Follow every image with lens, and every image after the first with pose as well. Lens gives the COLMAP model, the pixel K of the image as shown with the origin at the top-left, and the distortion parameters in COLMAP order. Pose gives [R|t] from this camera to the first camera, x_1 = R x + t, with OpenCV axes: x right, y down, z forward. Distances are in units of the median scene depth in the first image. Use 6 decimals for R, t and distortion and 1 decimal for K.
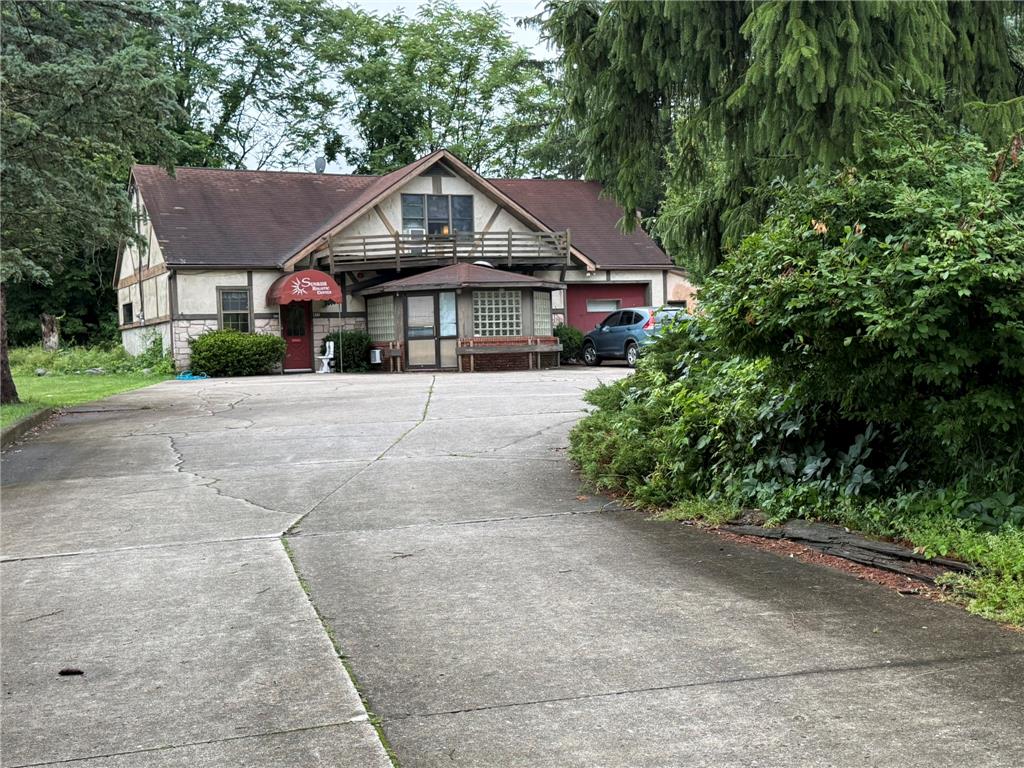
lens RADIAL K [[1324.2, 0, 511.3], [0, 1324.2, 383.8], [0, 0, 1]] dist [0.129045, 0.000000]
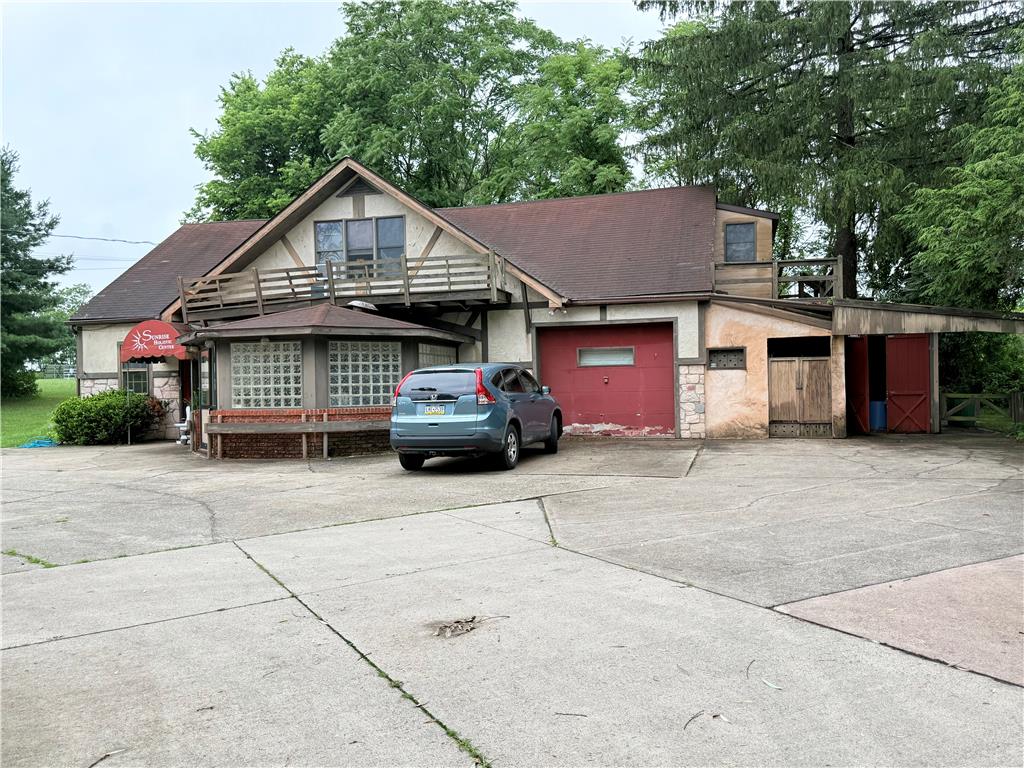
lens RADIAL K [[841.6, 0, 515.6], [0, 841.6, 386.5], [0, 0, 1]] dist [0.054448, -0.088419]
pose [[0.772573, 0.016228, -0.634718, 0.354552], [-0.022286, 0.999750, -0.001565, -0.047579], [0.634535, 0.015354, 0.772742, 0.718776]]
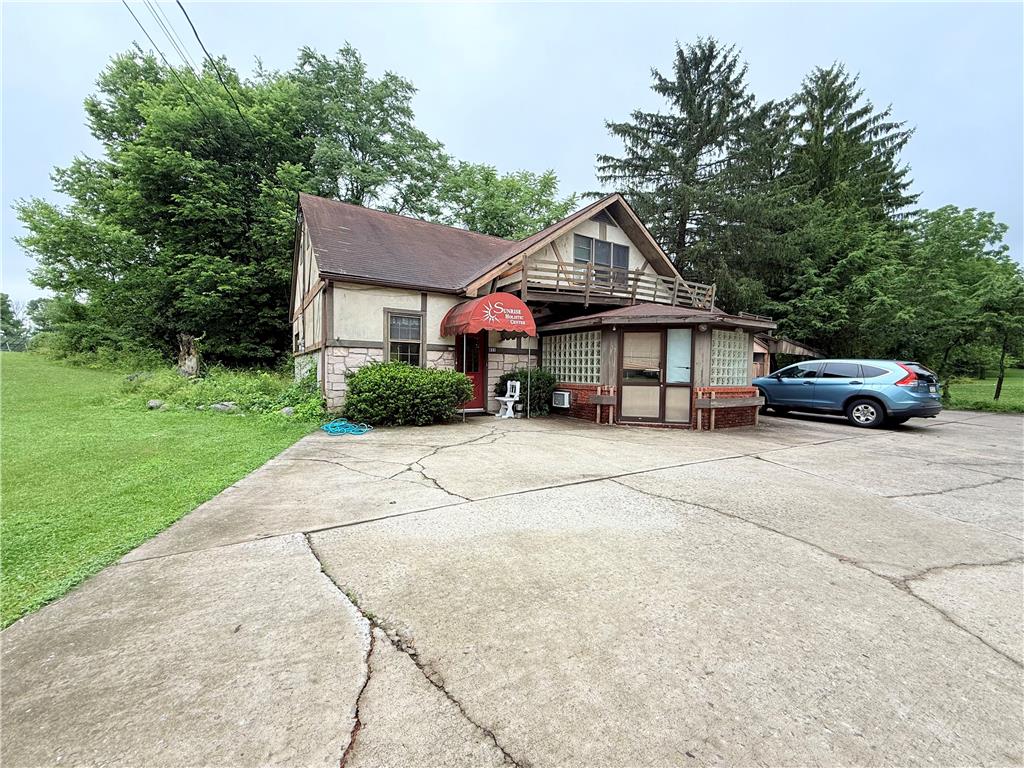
lens RADIAL K [[409.2, 0, 510.2], [0, 409.2, 382.3], [0, 0, 1]] dist [0.001270, -0.000126]
pose [[0.991606, 0.042892, 0.121973, -0.171802], [-0.043452, 0.999054, 0.001934, -0.031419], [-0.121775, -0.007217, 0.992531, 0.735848]]
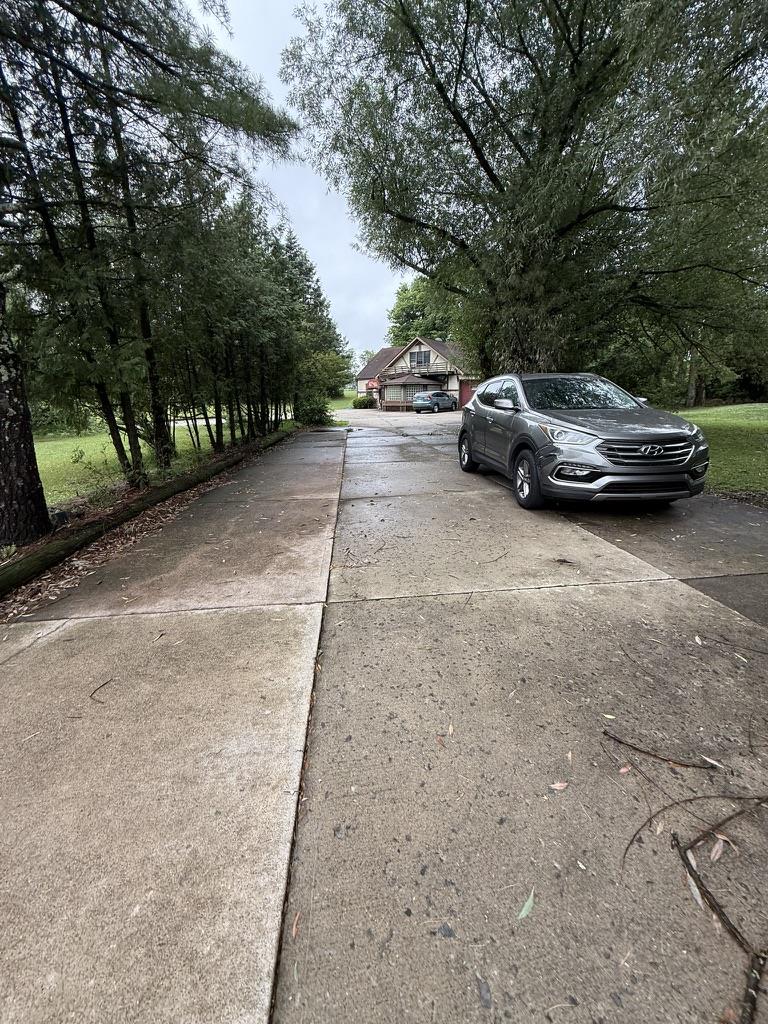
lens RADIAL K [[409.2, 0, 385.3], [0, 409.2, 509.6], [0, 0, 1]] dist [0.001270, -0.000126]
pose [[0.470596, 0.261091, -0.842835, 0.863668], [-0.025029, 0.958783, 0.283034, -0.060054], [0.881994, -0.112099, 0.457734, 0.476079]]
